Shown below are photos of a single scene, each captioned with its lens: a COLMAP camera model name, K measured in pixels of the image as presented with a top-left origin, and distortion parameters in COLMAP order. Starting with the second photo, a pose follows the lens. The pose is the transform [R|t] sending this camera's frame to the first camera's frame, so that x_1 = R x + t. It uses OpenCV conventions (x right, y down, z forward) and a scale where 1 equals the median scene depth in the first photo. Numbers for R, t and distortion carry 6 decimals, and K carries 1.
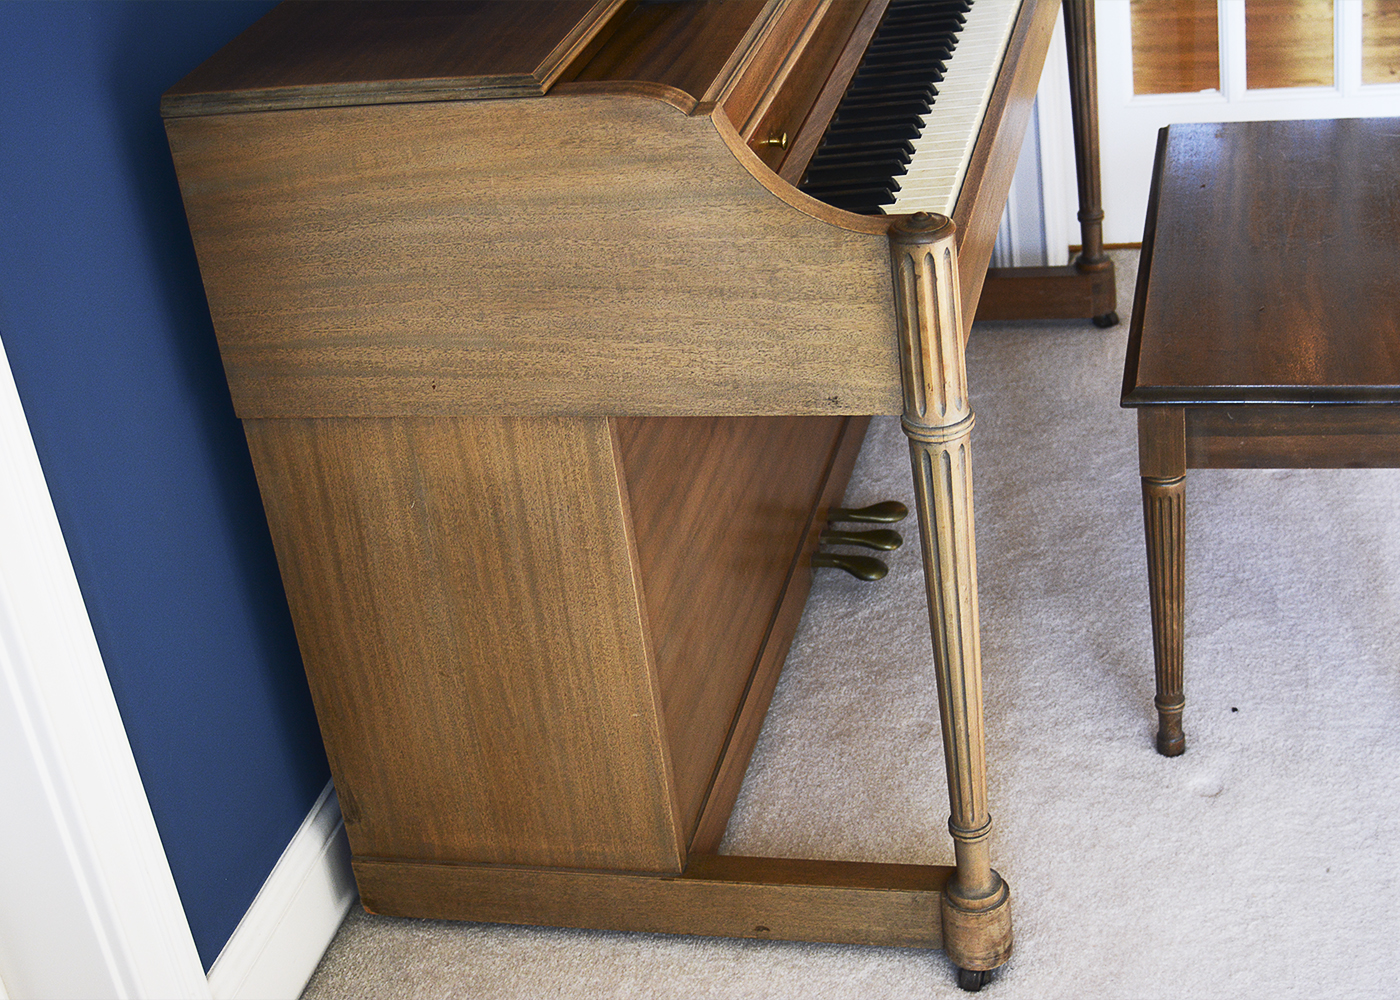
lens RADIAL K [[2093.8, 0, 701.7], [0, 2093.8, 468.3], [0, 0, 1]] dist [-0.145845, 0.000000]
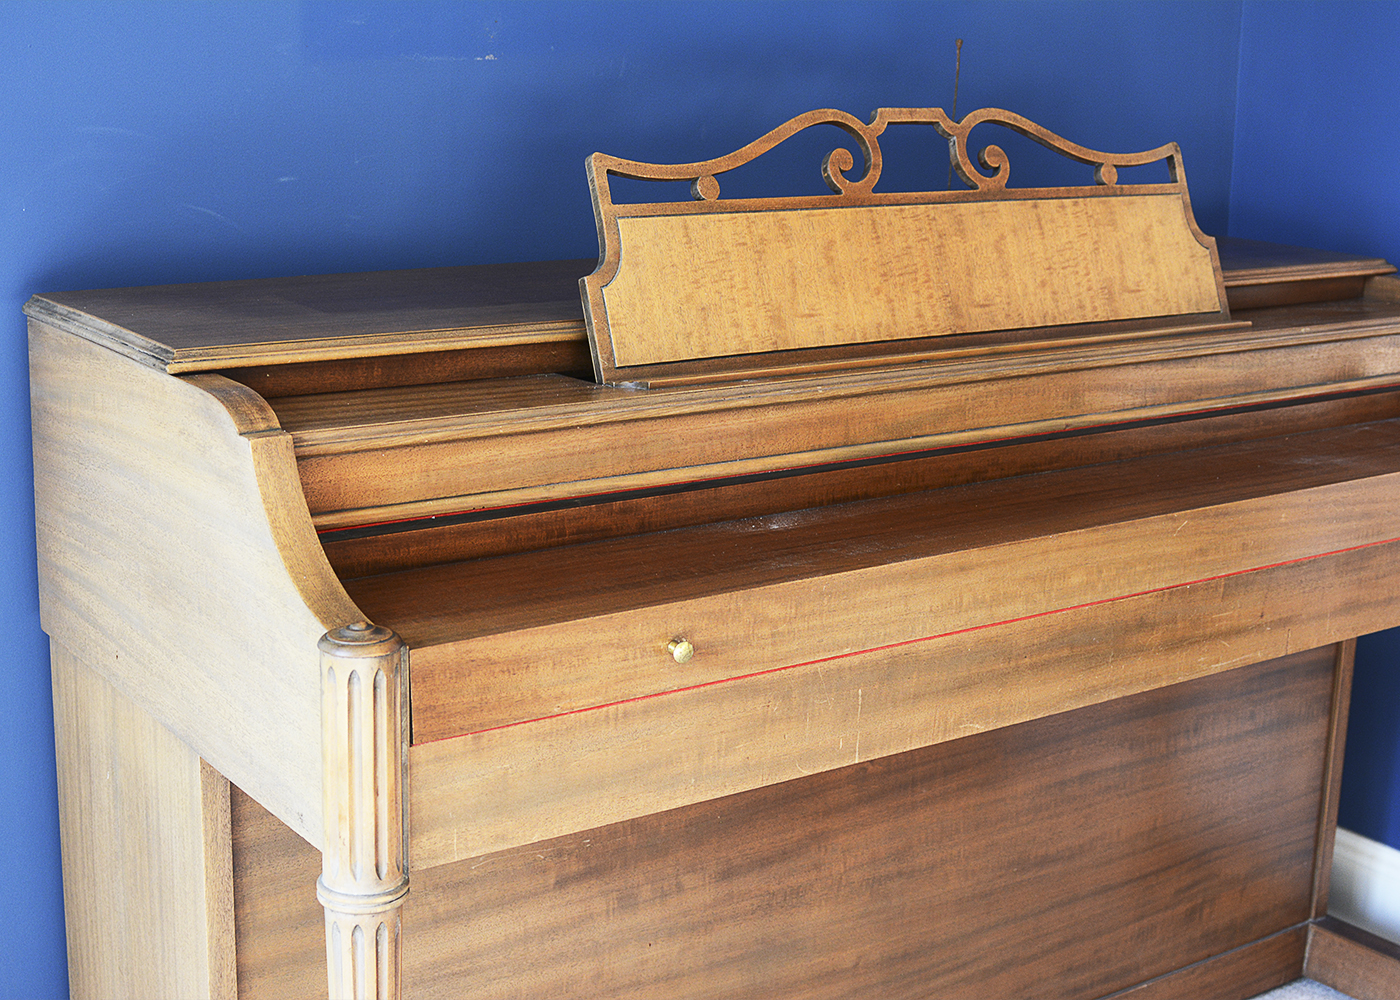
lens RADIAL K [[2093.8, 0, 699.0], [0, 2093.8, 500.7], [0, 0, 1]] dist [-0.145845, 0.000000]
pose [[0.741075, 0.294457, -0.603410, 0.554603], [-0.416128, 0.906715, -0.068600, -0.134758], [0.526921, 0.301933, 0.794475, 0.338026]]
